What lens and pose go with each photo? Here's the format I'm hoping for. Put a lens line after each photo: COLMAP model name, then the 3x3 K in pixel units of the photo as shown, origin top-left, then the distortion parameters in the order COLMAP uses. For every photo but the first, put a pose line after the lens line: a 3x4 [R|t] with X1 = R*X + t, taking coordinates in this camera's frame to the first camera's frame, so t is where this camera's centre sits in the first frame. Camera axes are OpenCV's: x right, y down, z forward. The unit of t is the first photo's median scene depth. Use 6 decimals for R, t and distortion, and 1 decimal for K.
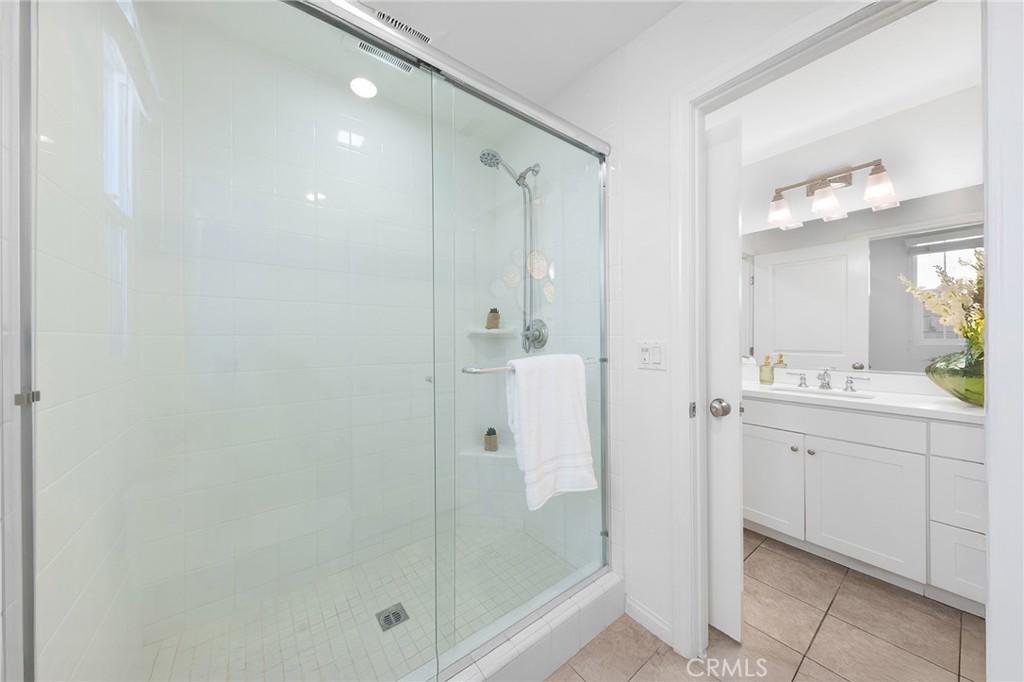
lens RADIAL K [[352.7, 0, 519.6], [0, 352.7, 343.7], [0, 0, 1]] dist [-0.000421, -0.000203]
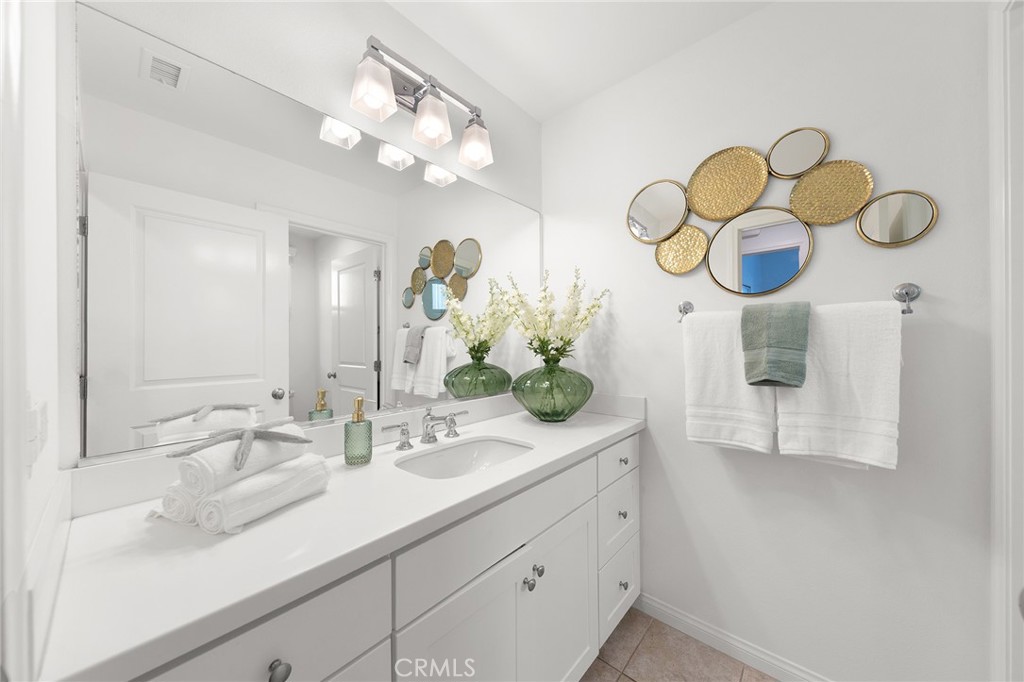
lens RADIAL K [[352.7, 0, 519.6], [0, 352.7, 343.7], [0, 0, 1]] dist [-0.000421, -0.000203]
pose [[-0.163967, 0.008848, 0.986426, 0.252241], [0.031095, 0.999509, -0.003797, -0.027064], [-0.985976, 0.030050, -0.164162, 0.913354]]
